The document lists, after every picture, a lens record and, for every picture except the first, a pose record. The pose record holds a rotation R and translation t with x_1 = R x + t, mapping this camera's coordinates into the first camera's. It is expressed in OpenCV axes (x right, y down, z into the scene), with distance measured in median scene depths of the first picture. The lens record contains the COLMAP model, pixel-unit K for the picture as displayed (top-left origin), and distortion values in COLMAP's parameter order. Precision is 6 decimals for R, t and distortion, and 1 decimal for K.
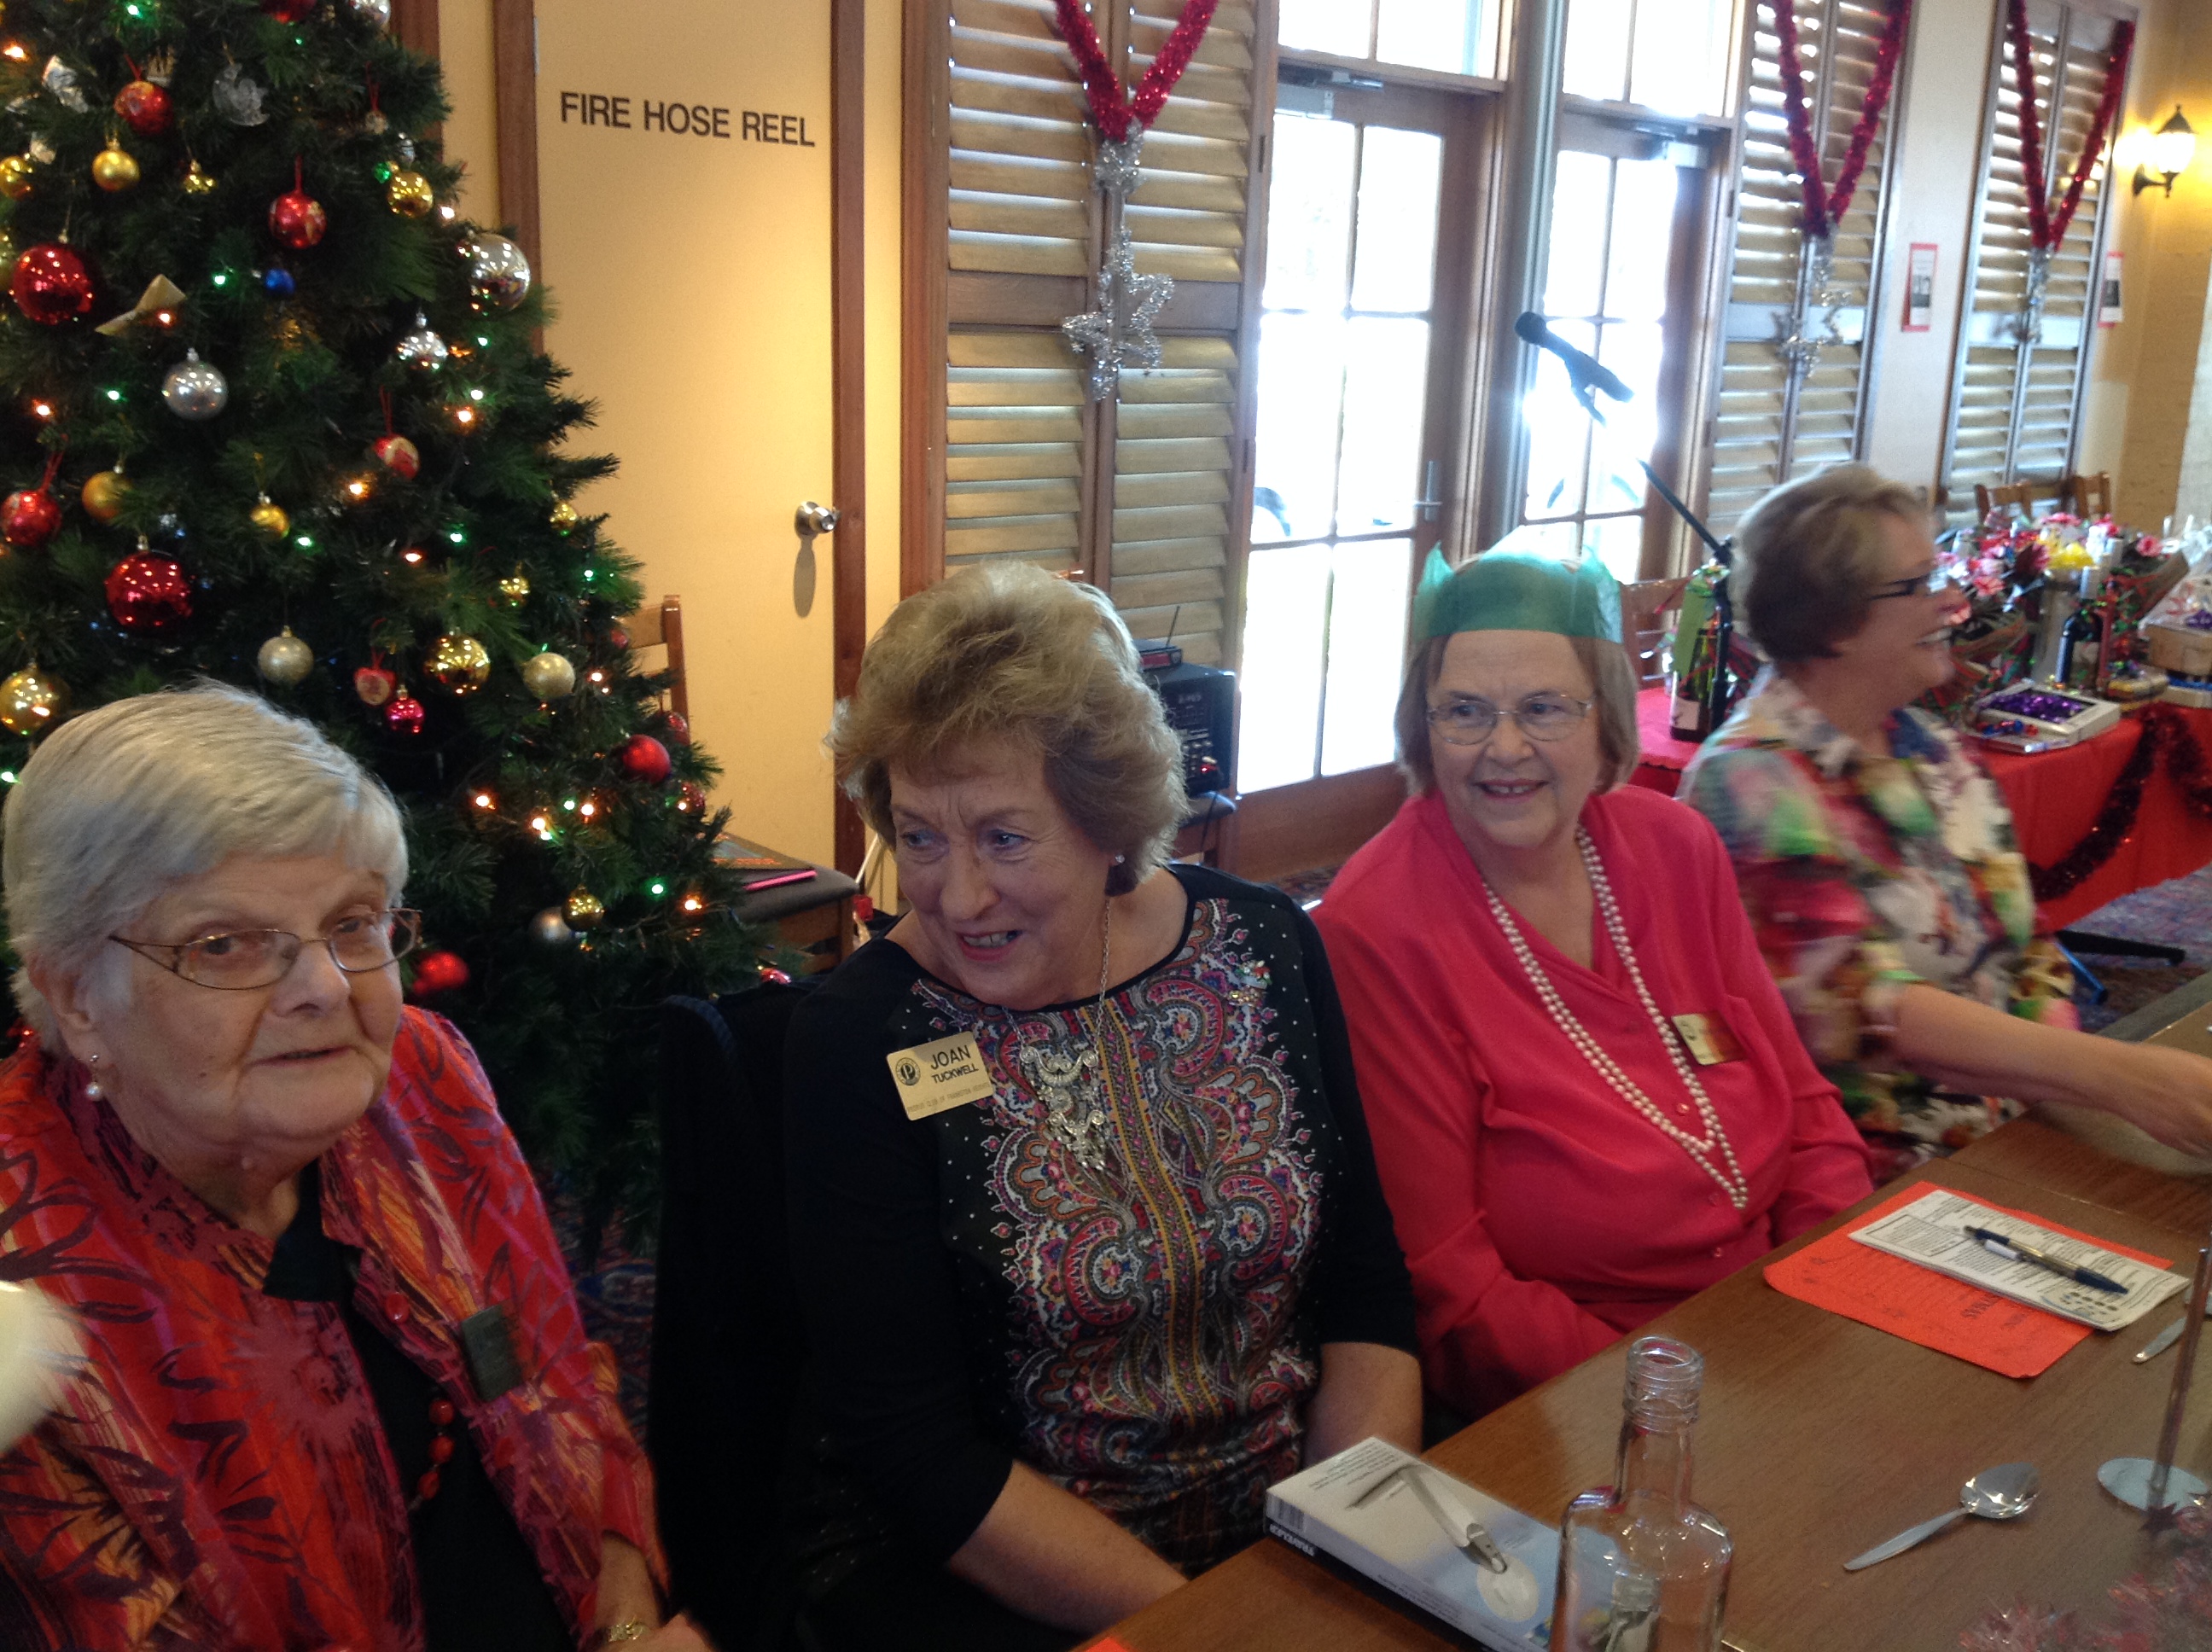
lens RADIAL K [[2233.1, 0, 1106.0], [0, 2233.1, 826.0], [0, 0, 1]] dist [0.155939, -0.357968]
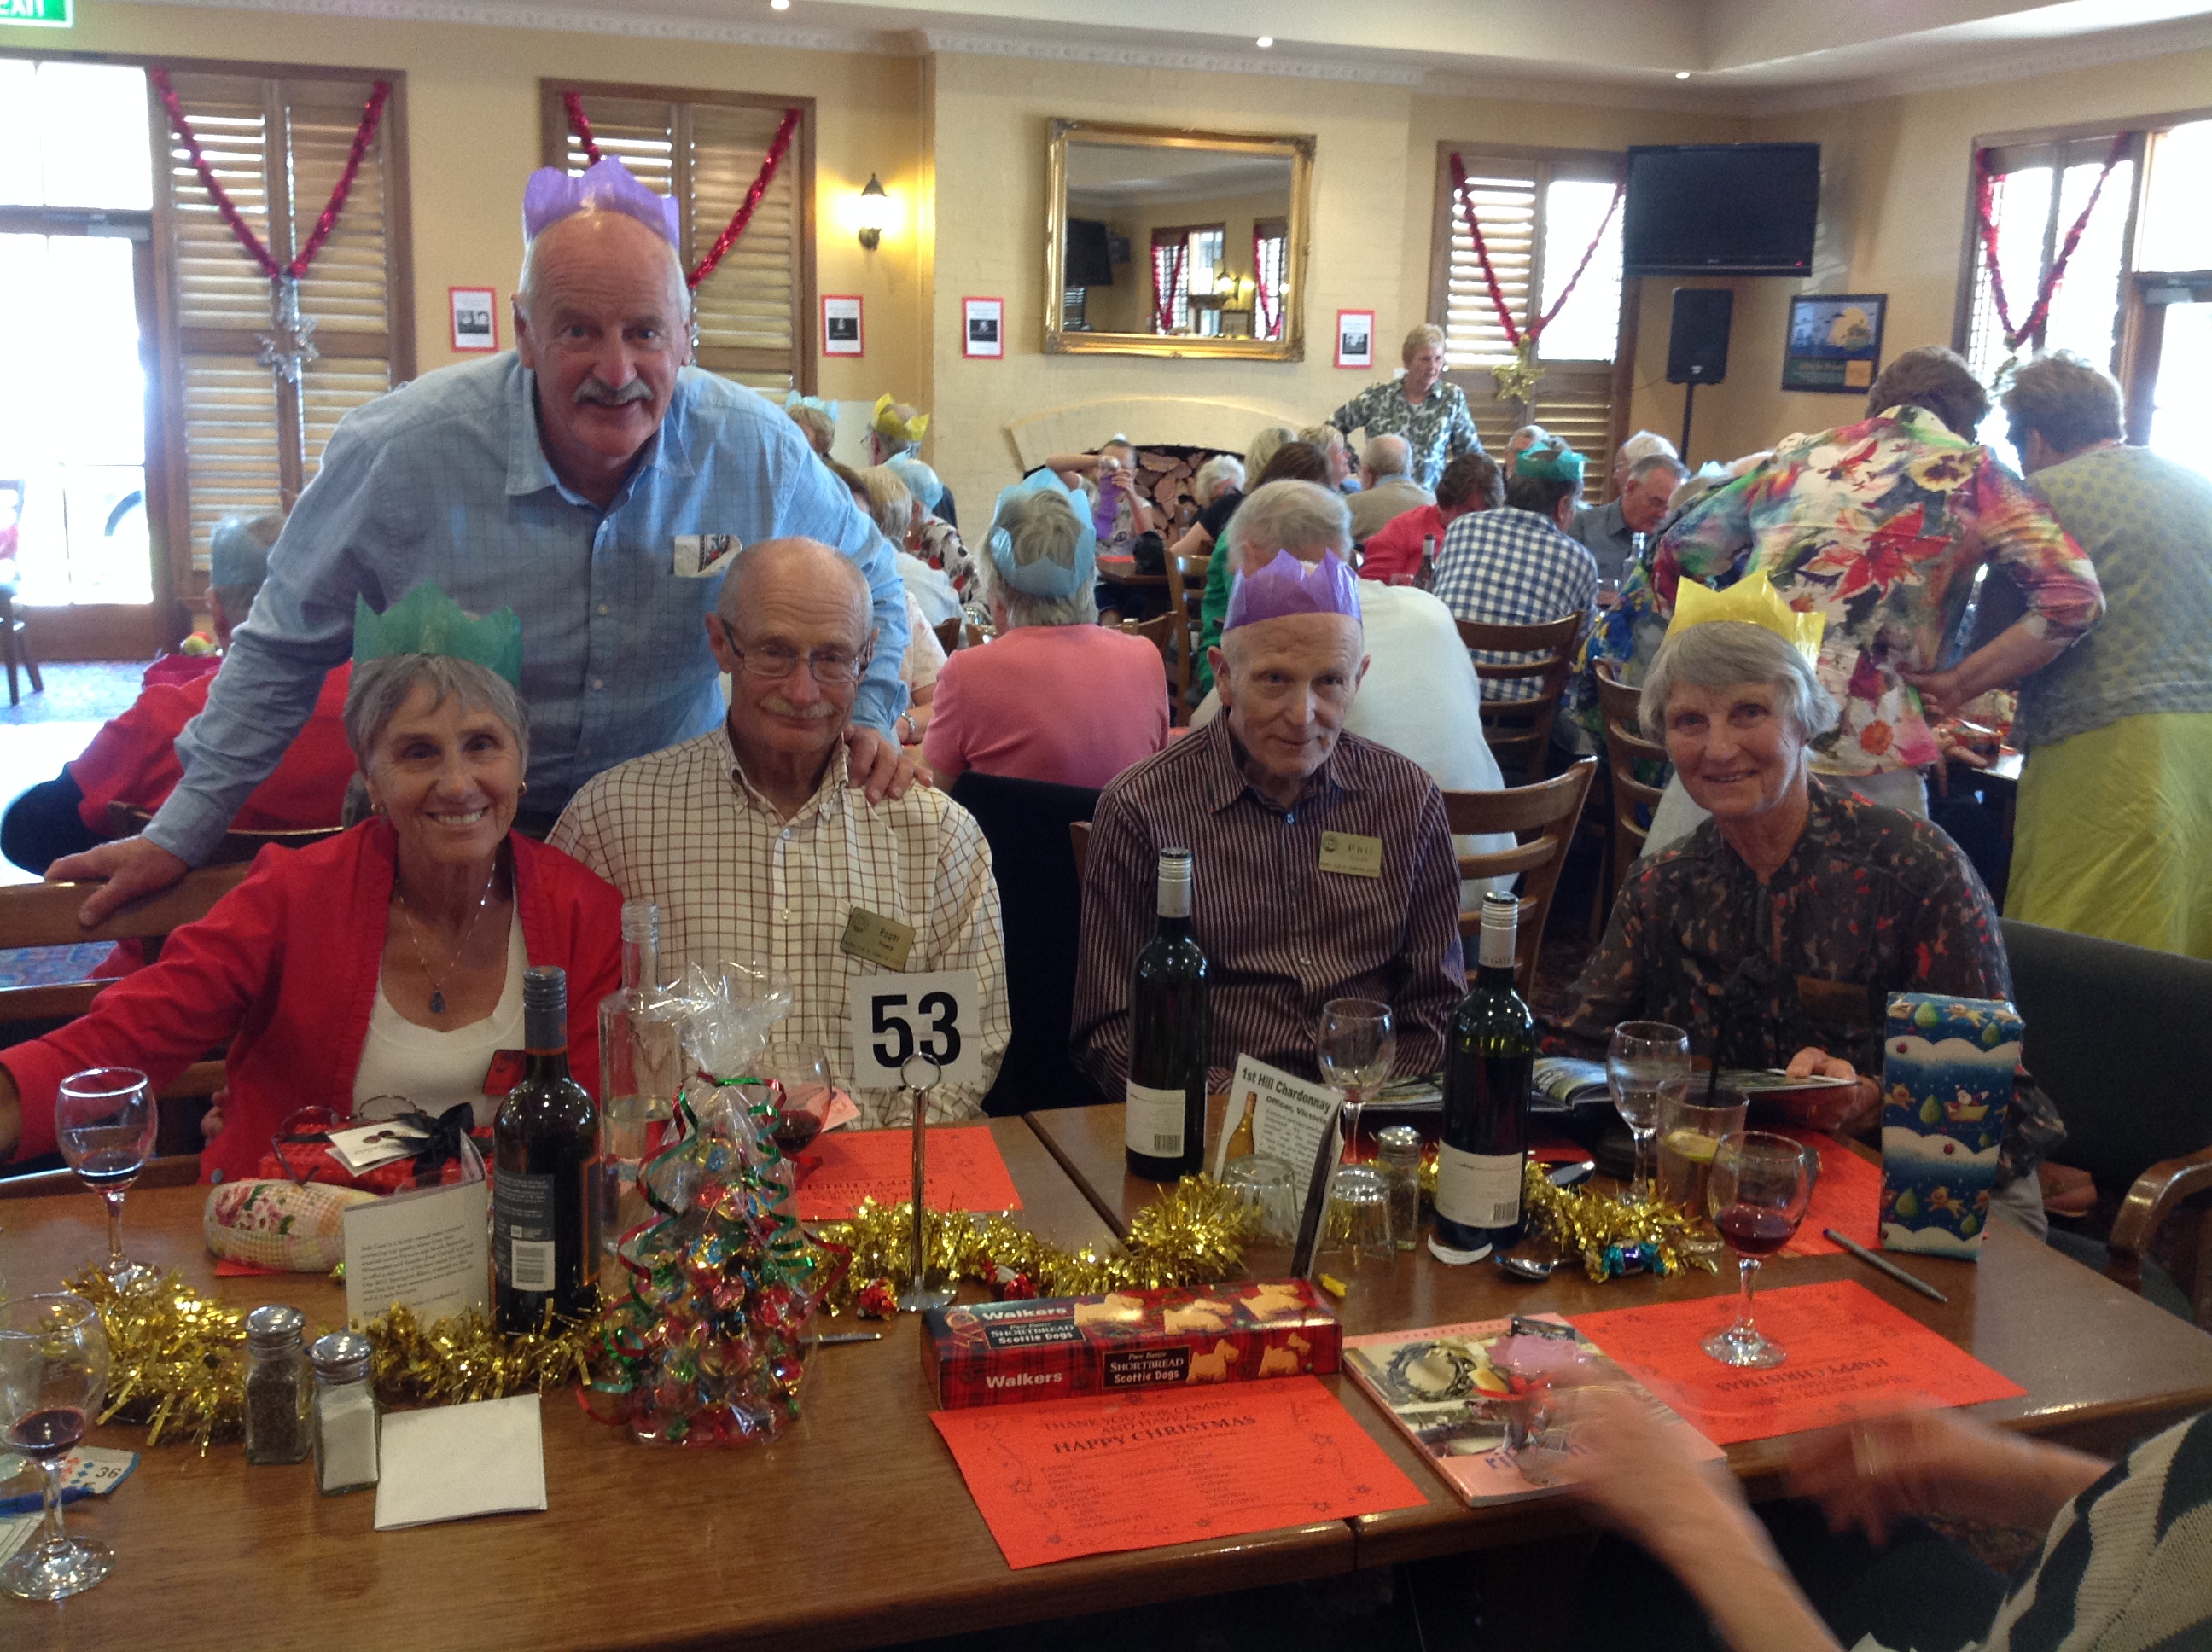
lens RADIAL K [[2233.1, 0, 1106.0], [0, 2233.1, 826.0], [0, 0, 1]] dist [0.155939, -0.357968]
pose [[0.850406, 0.076439, -0.520544, 2.292738], [-0.111622, 0.993079, -0.036526, 0.116797], [0.514150, 0.089166, 0.853053, 0.097500]]
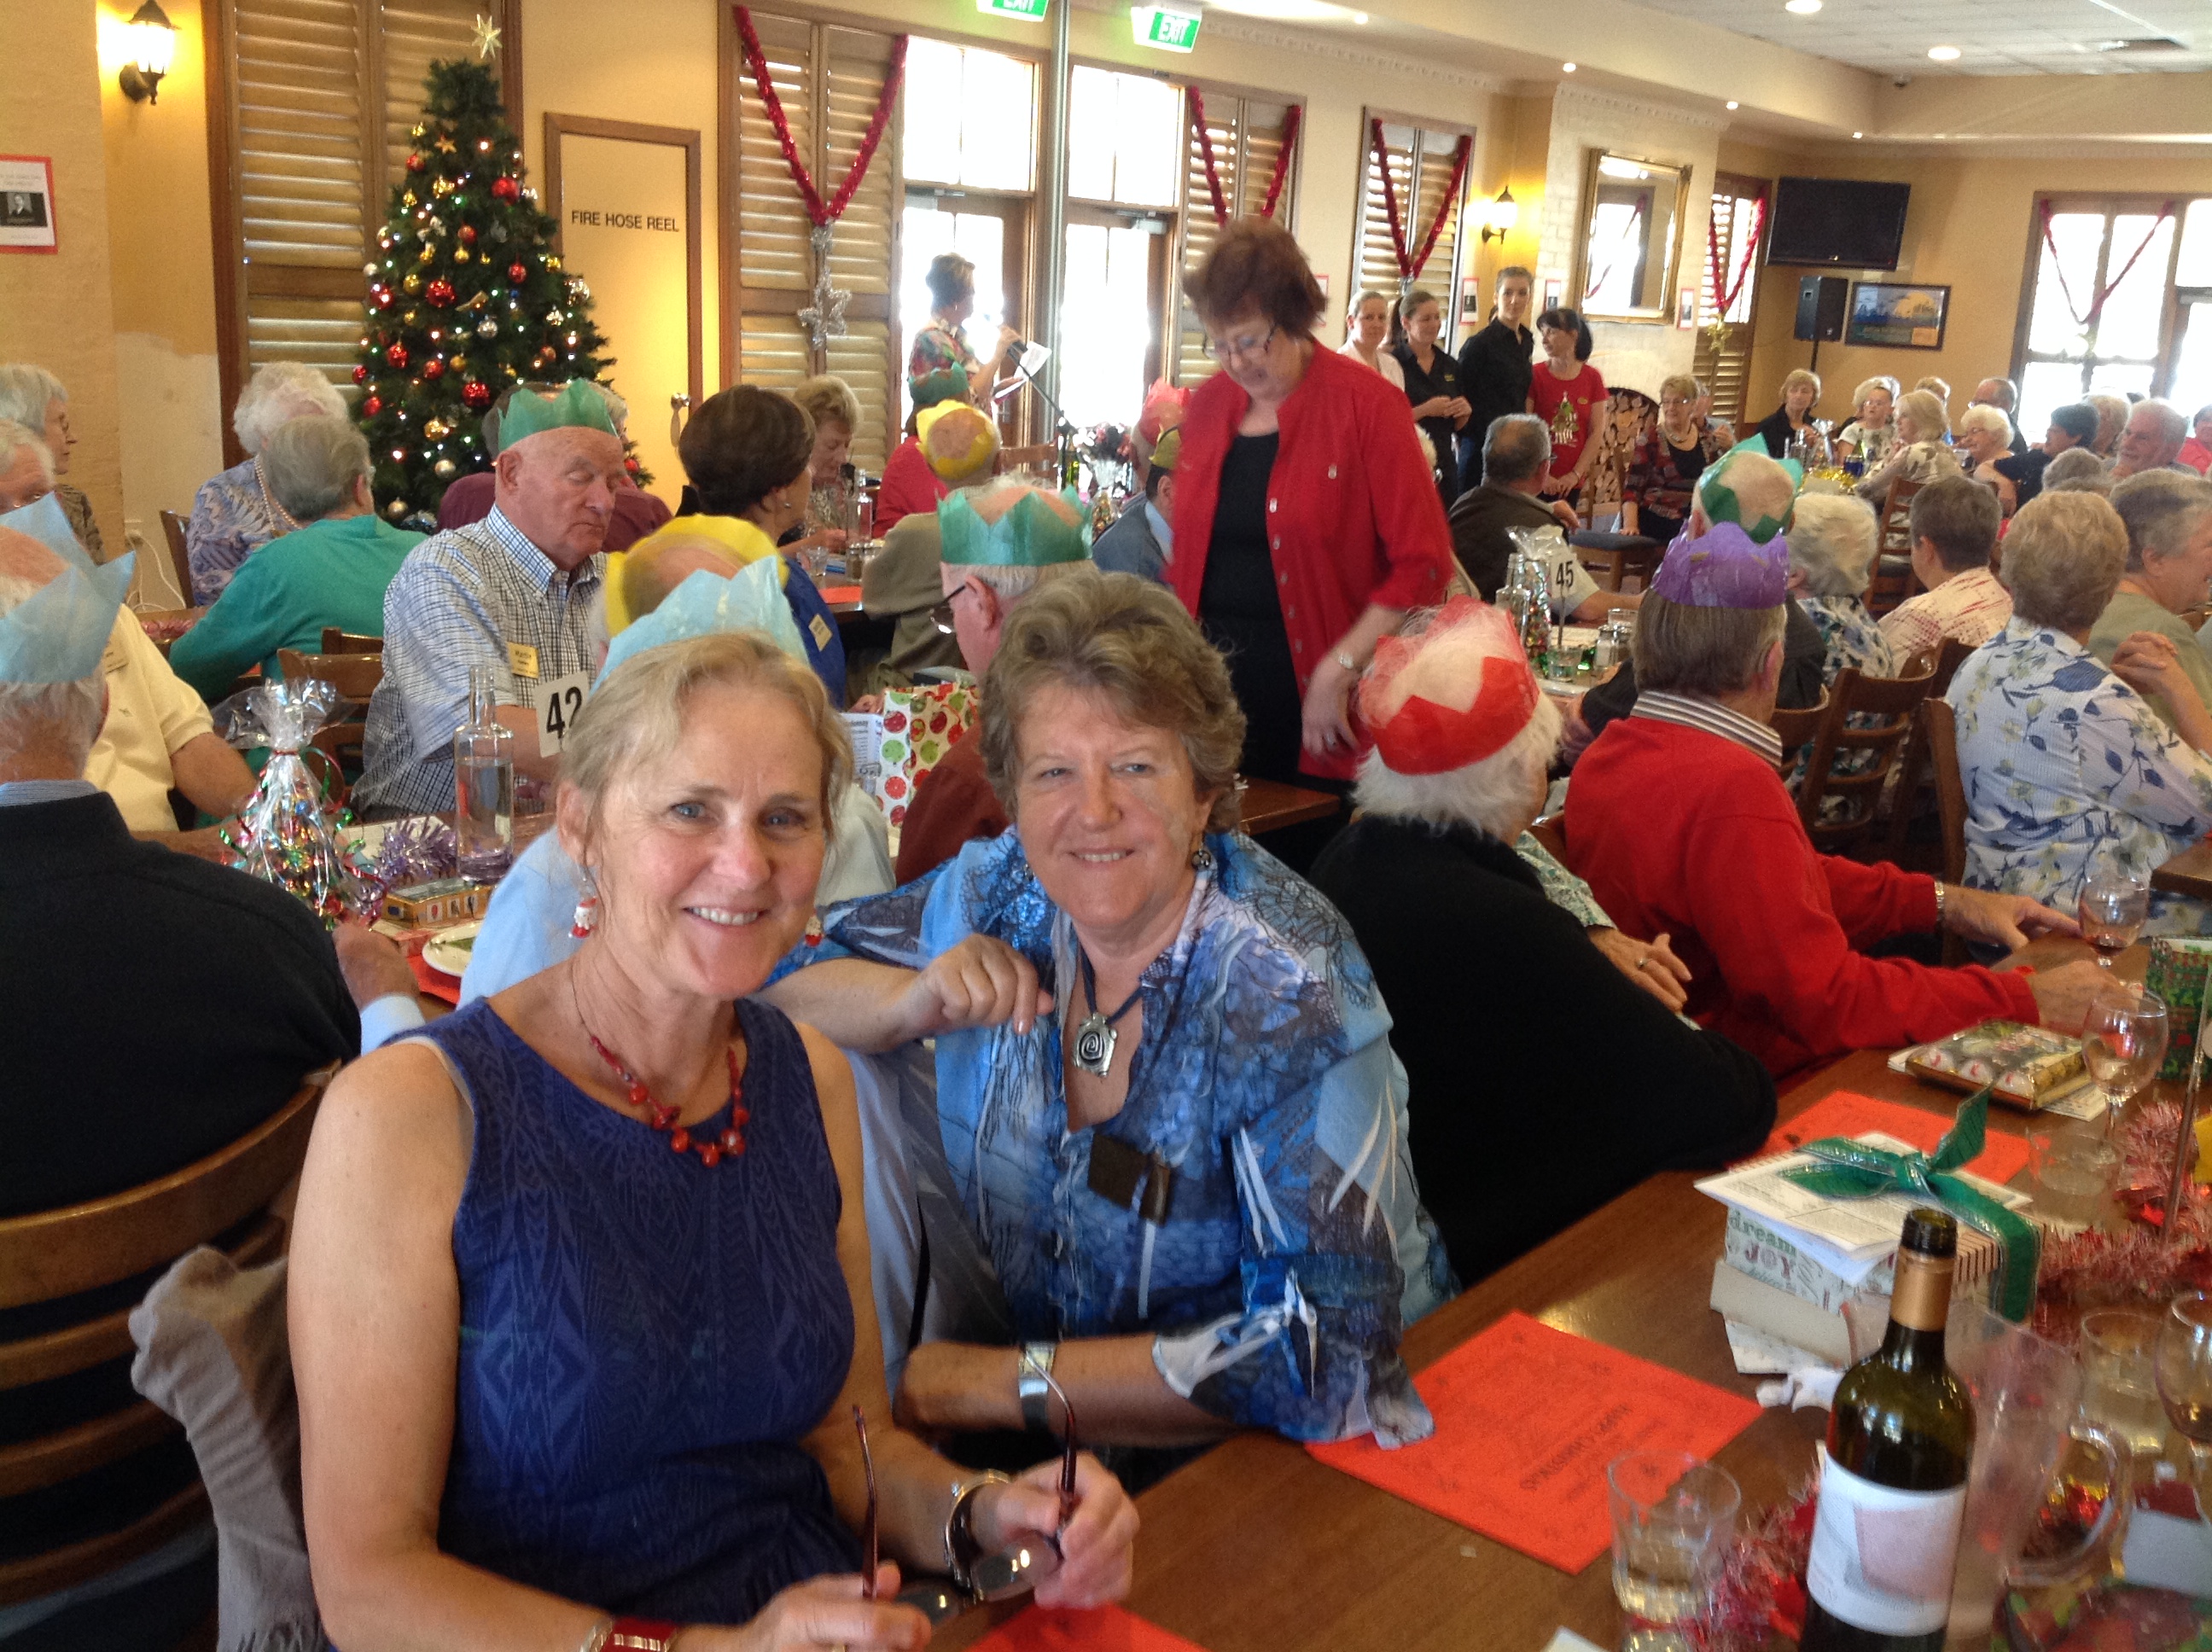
lens RADIAL K [[2255.2, 0, 1106.0], [0, 2255.2, 826.0], [0, 0, 1]] dist [0.117426, 0.011370]
pose [[0.996834, -0.008200, 0.079081, 0.096452], [0.008160, 0.999966, 0.000826, 0.256498], [-0.079085, -0.000178, 0.996868, -1.138855]]
